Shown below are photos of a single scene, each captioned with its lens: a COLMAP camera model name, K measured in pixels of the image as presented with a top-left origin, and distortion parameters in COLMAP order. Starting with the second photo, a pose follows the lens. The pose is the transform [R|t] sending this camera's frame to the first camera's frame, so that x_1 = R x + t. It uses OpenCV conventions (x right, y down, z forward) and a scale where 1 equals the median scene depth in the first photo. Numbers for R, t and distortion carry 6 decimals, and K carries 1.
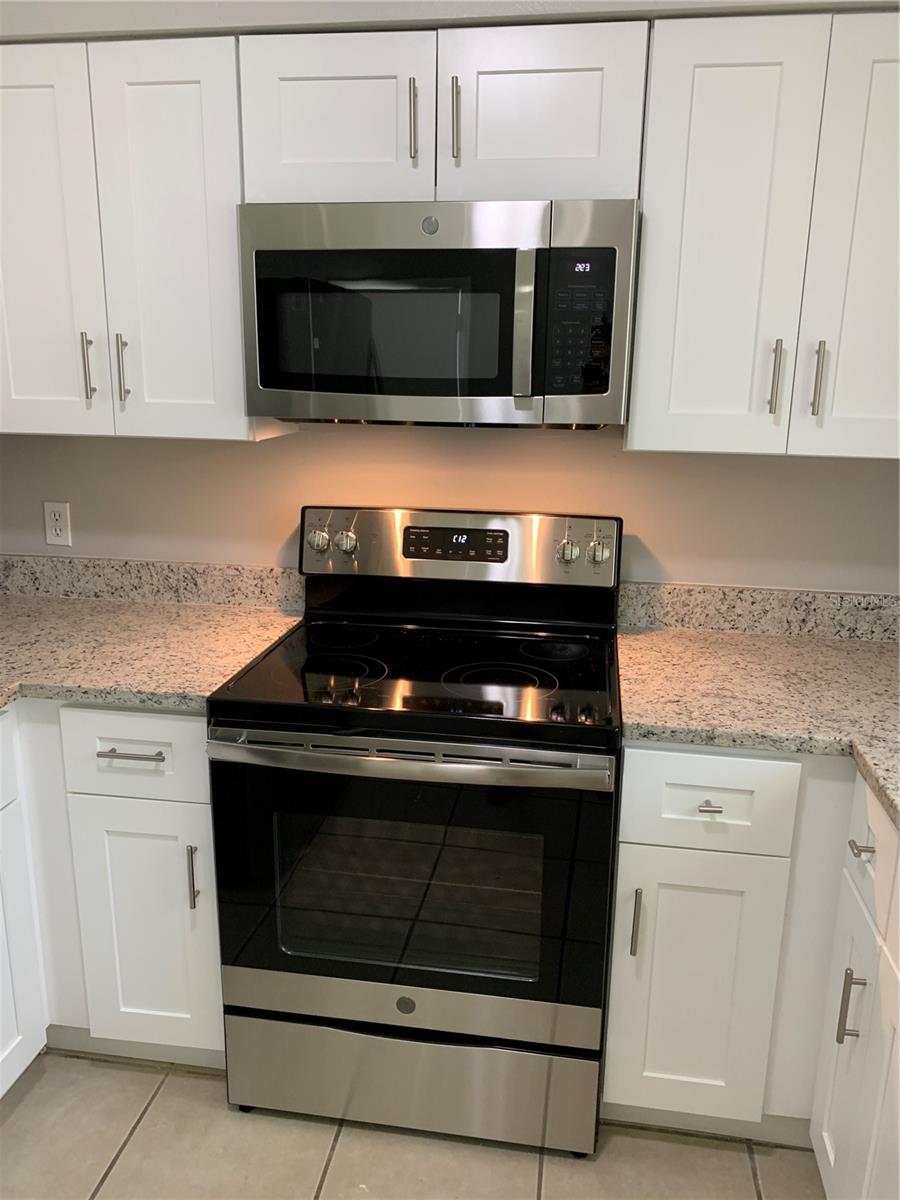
lens RADIAL K [[926.1, 0, 452.6], [0, 926.1, 596.0], [0, 0, 1]] dist [0.069137, -0.103733]
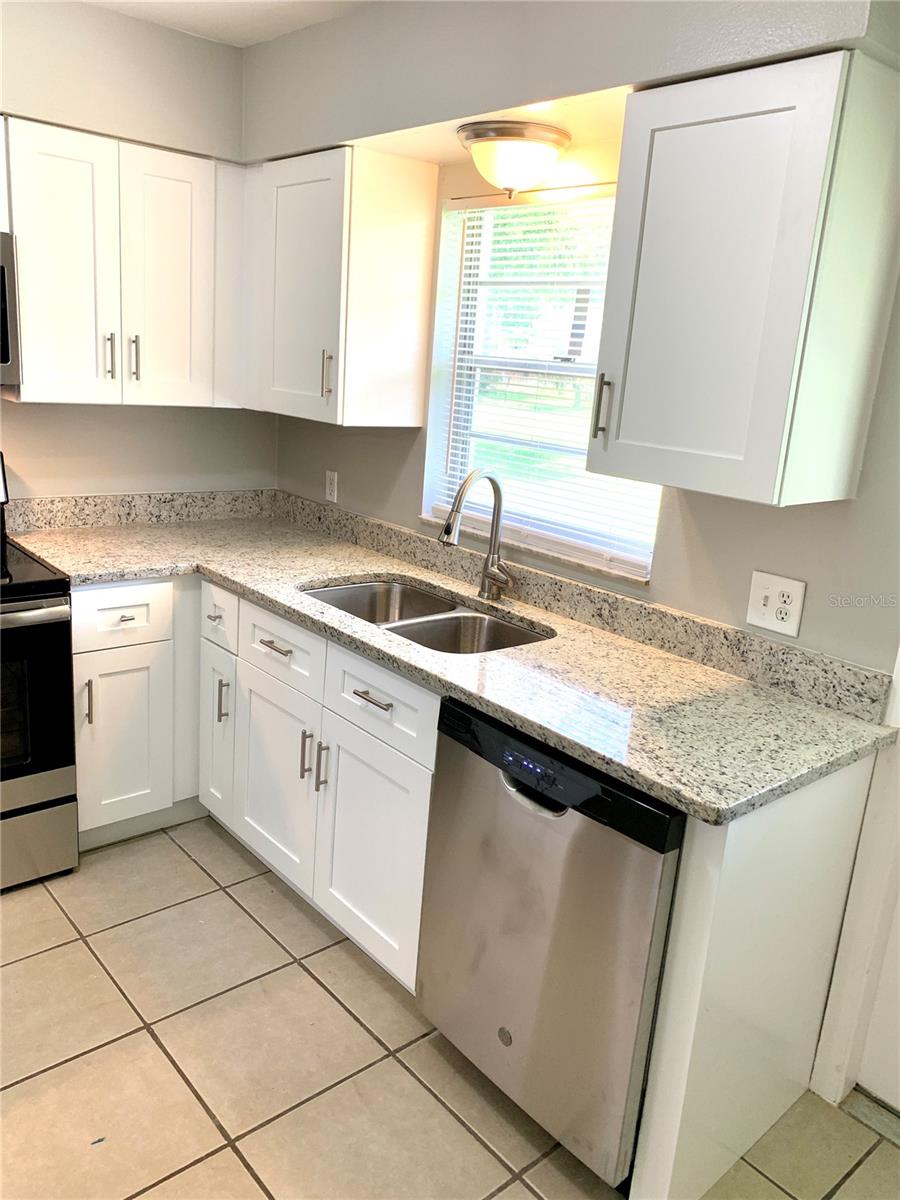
lens RADIAL K [[906.7, 0, 450.0], [0, 906.7, 600.0], [0, 0, 1]] dist [0.094065, -0.166432]
pose [[0.651535, -0.167896, 0.739806, -0.494382], [0.124272, 0.985649, 0.114245, 0.070988], [-0.748371, 0.017503, 0.663049, -0.463685]]
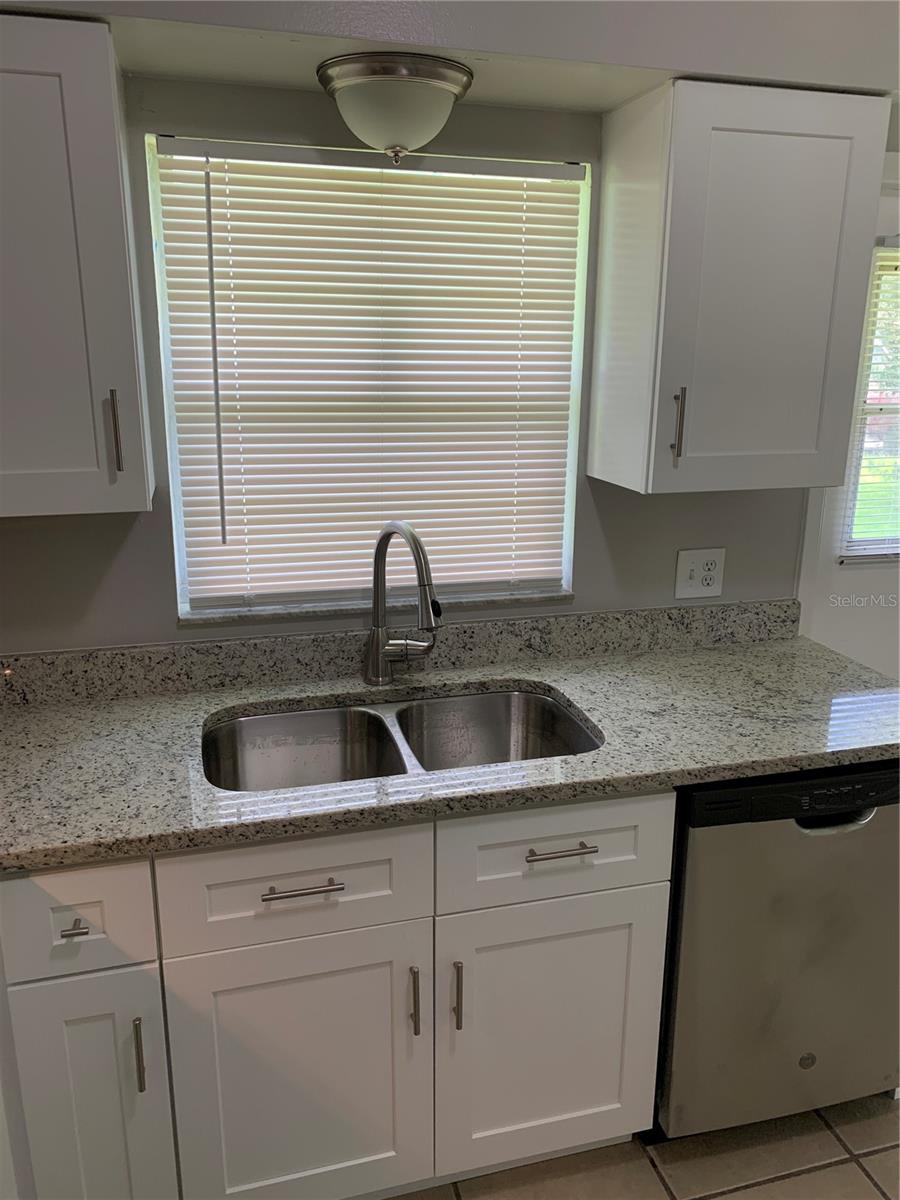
lens RADIAL K [[926.1, 0, 452.6], [0, 926.1, 596.0], [0, 0, 1]] dist [0.069137, -0.103733]
pose [[-0.416357, -0.262020, 0.870628, -0.381983], [0.201634, 0.907119, 0.369429, -0.254281], [-0.886561, 0.329363, -0.324853, 0.694410]]
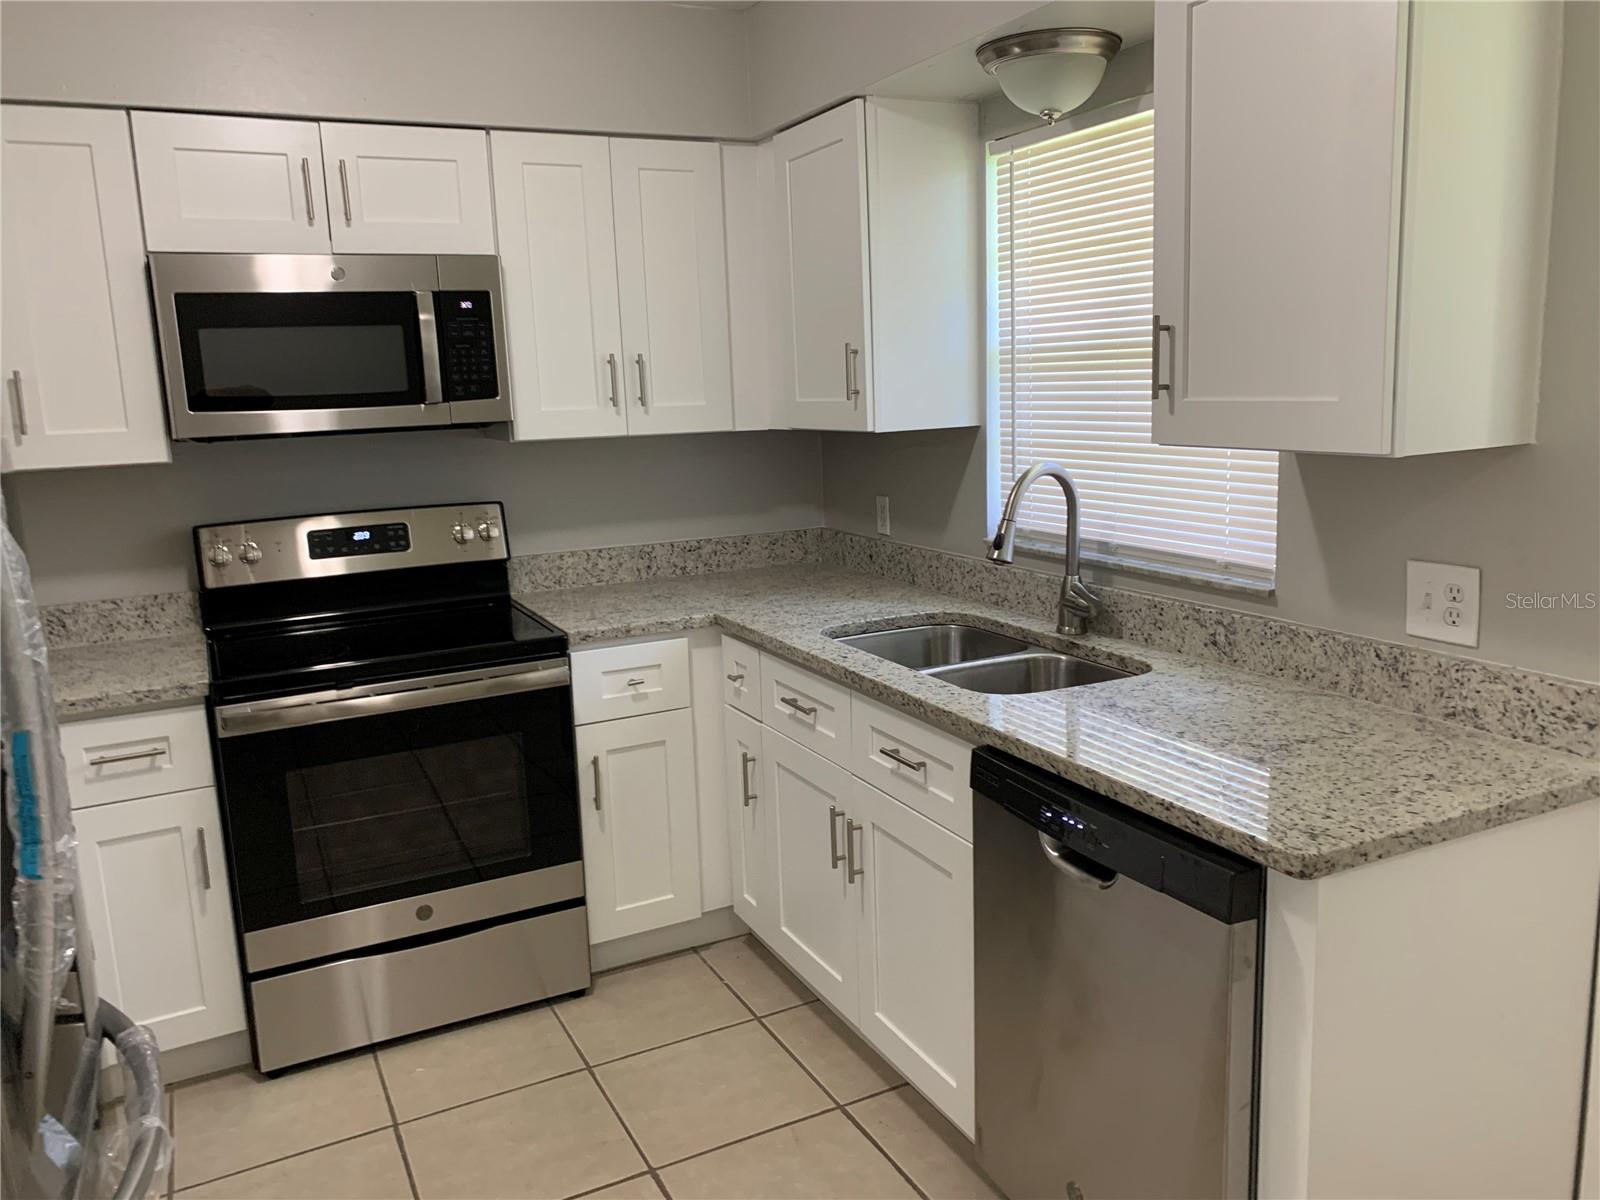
lens RADIAL K [[1211.9, 0, 813.6], [0, 1211.9, 599.0], [0, 0, 1]] dist [0.085027, -0.132210]
pose [[0.813992, -0.151517, 0.560768, -0.458311], [0.190103, 0.981706, -0.010694, 0.155516], [-0.548888, 0.115309, 0.827904, -0.605362]]
